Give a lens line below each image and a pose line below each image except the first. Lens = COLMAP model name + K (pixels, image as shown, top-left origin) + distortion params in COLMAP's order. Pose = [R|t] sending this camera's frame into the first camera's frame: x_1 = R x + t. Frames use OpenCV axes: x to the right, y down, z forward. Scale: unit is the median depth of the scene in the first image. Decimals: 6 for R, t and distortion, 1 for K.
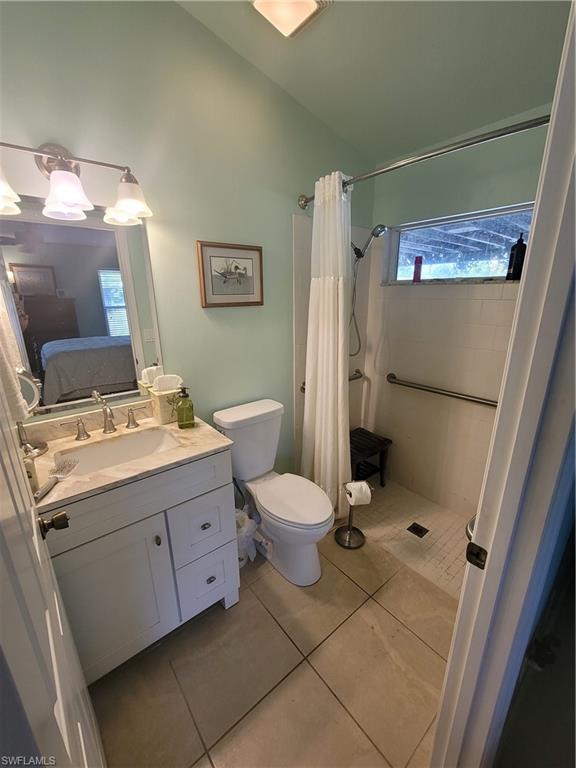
lens RADIAL K [[313.6, 0, 288.3], [0, 313.6, 386.8], [0, 0, 1]] dist [-0.007797, -0.000479]
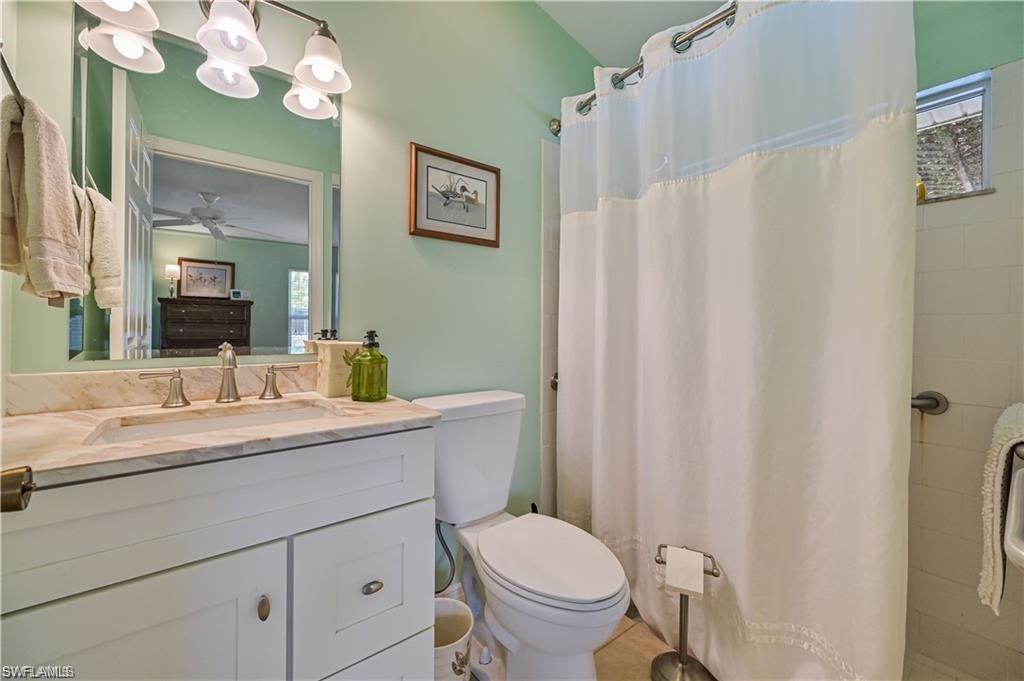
lens RADIAL K [[409.7, 0, 516.1], [0, 409.7, 316.3], [0, 0, 1]] dist [-0.006098, -0.000468]
pose [[0.999716, 0.013941, -0.019312, -0.024919], [-0.018937, 0.957011, -0.289431, 0.160838], [0.014447, 0.289715, 0.957004, 0.199180]]
